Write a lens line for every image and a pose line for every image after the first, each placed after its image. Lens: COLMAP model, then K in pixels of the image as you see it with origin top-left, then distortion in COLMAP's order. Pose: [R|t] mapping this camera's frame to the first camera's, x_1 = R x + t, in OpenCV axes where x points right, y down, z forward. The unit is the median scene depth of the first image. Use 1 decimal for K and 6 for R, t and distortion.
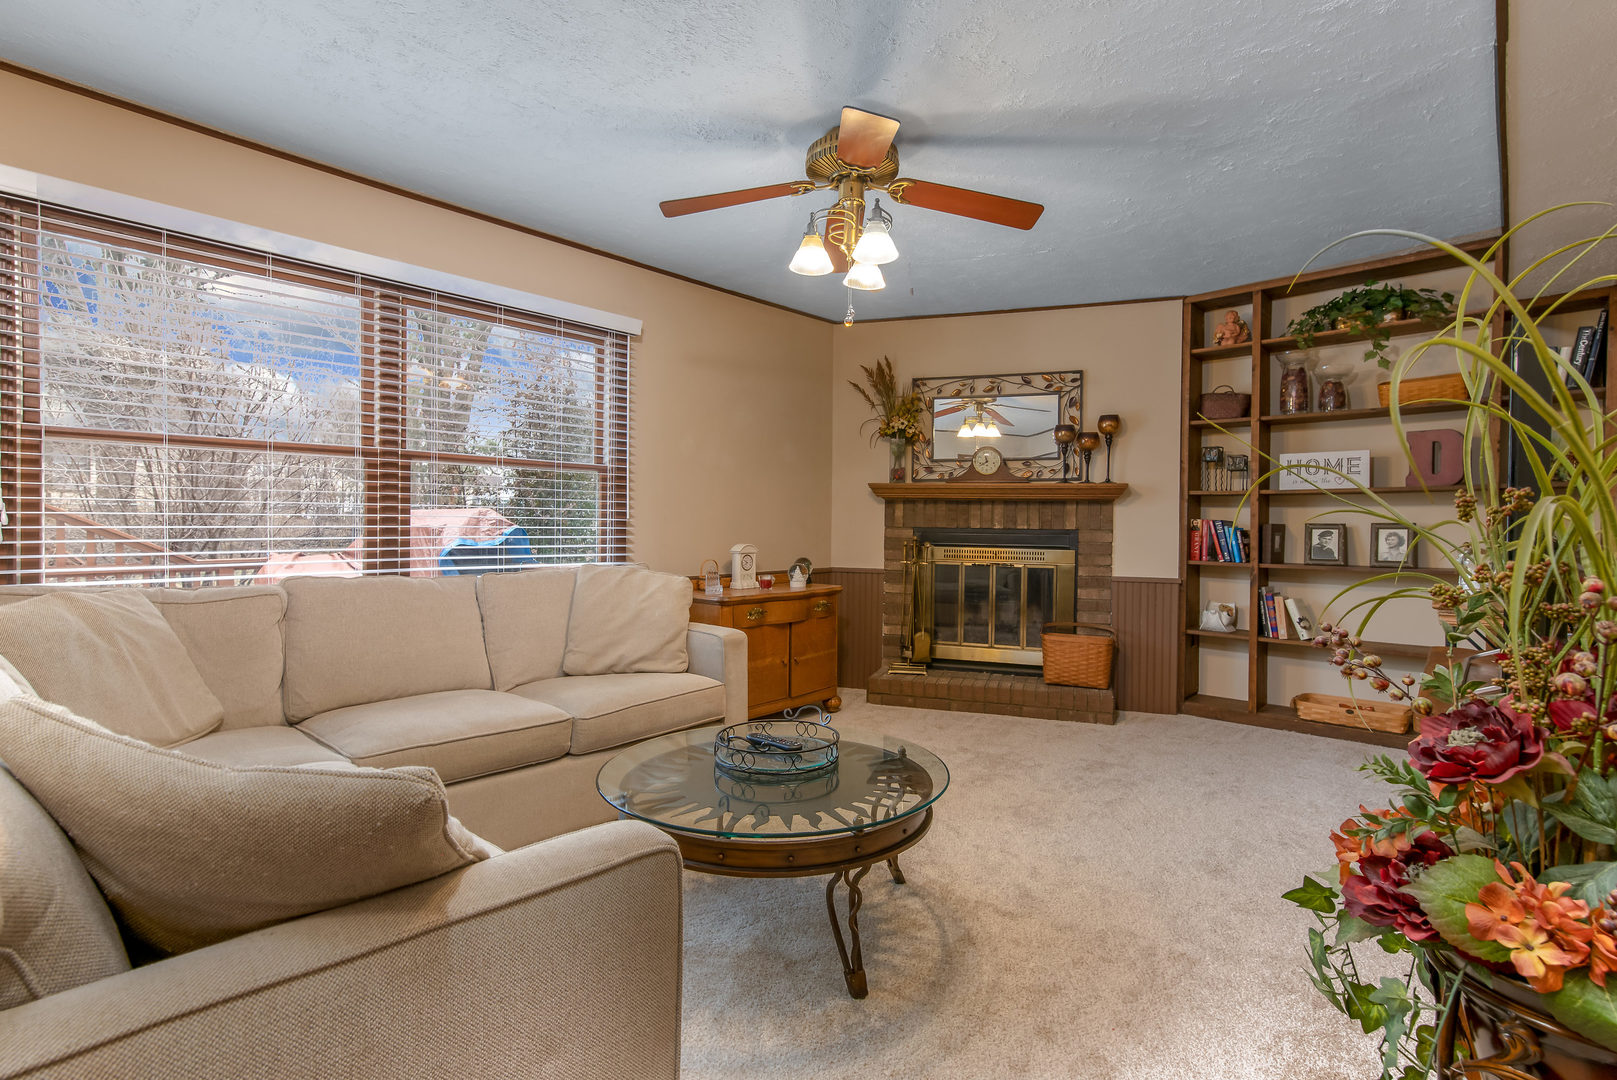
lens RADIAL K [[763.4, 0, 808.5], [0, 763.4, 540.0], [0, 0, 1]] dist [0.002238, -0.001360]
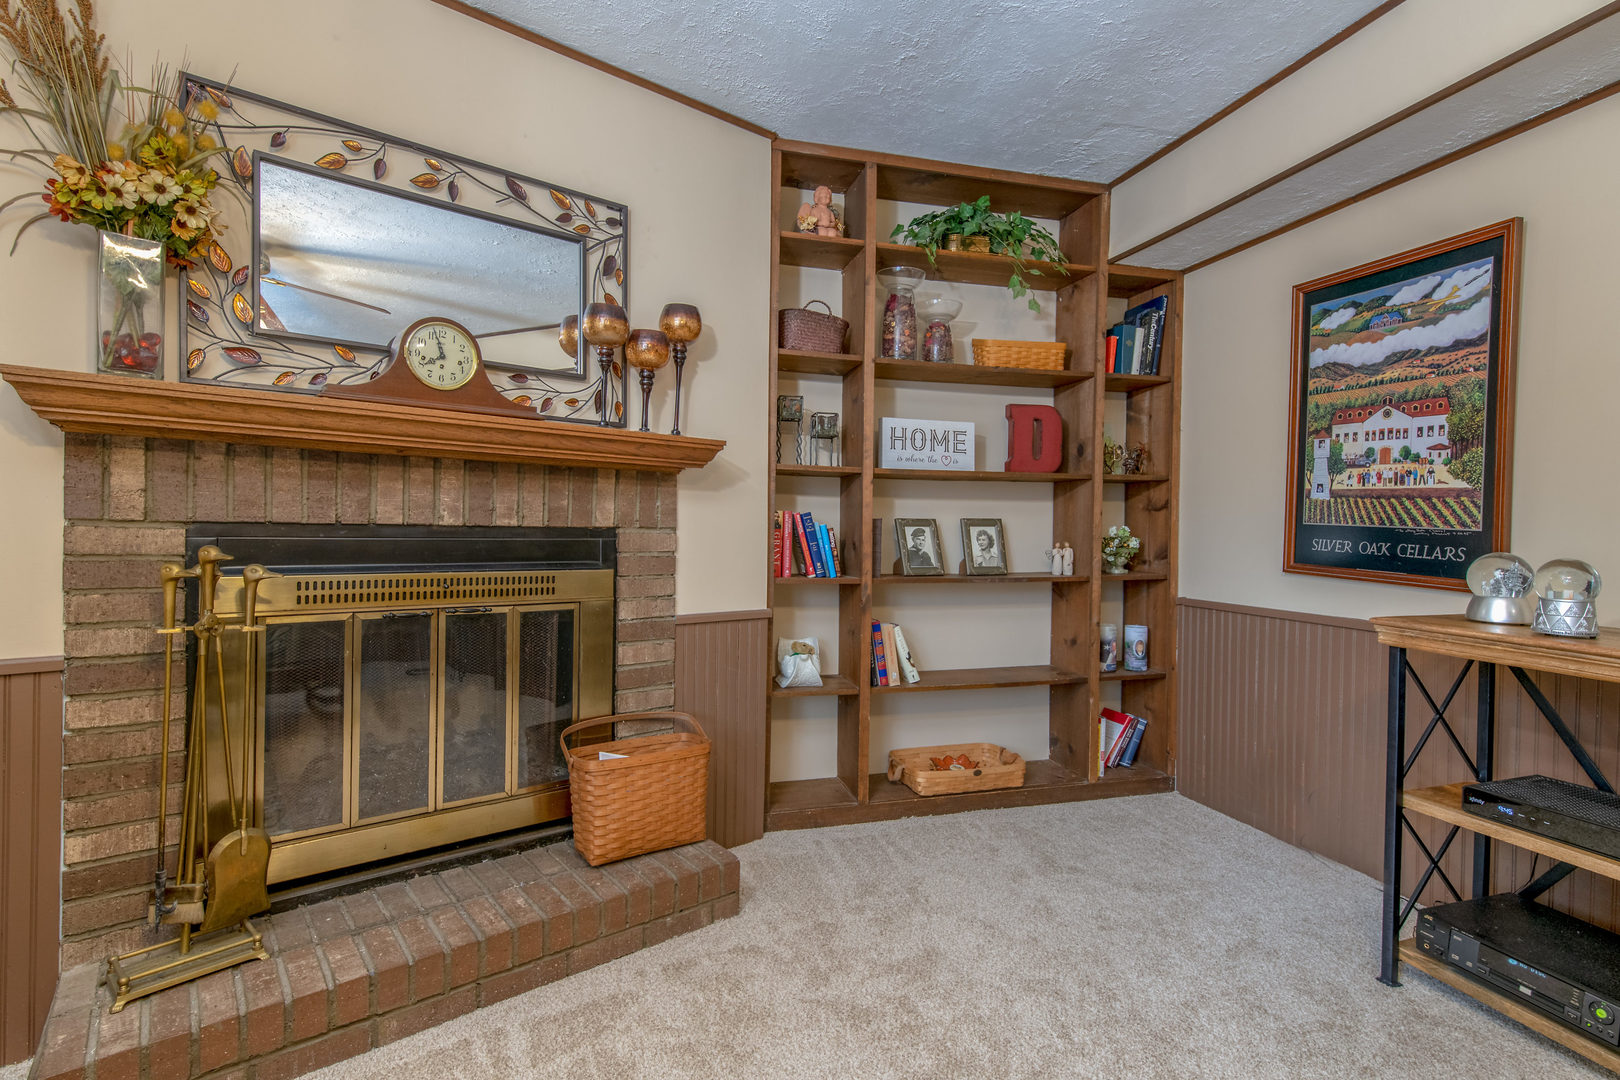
lens RADIAL K [[764.8, 0, 810.0], [0, 764.8, 540.0], [0, 0, 1]] dist [0.002238, -0.001360]
pose [[0.528703, -0.014740, 0.848679, -0.003930], [0.014255, 0.999862, 0.008485, -0.007944], [-0.848687, 0.007612, 0.528841, 0.636430]]
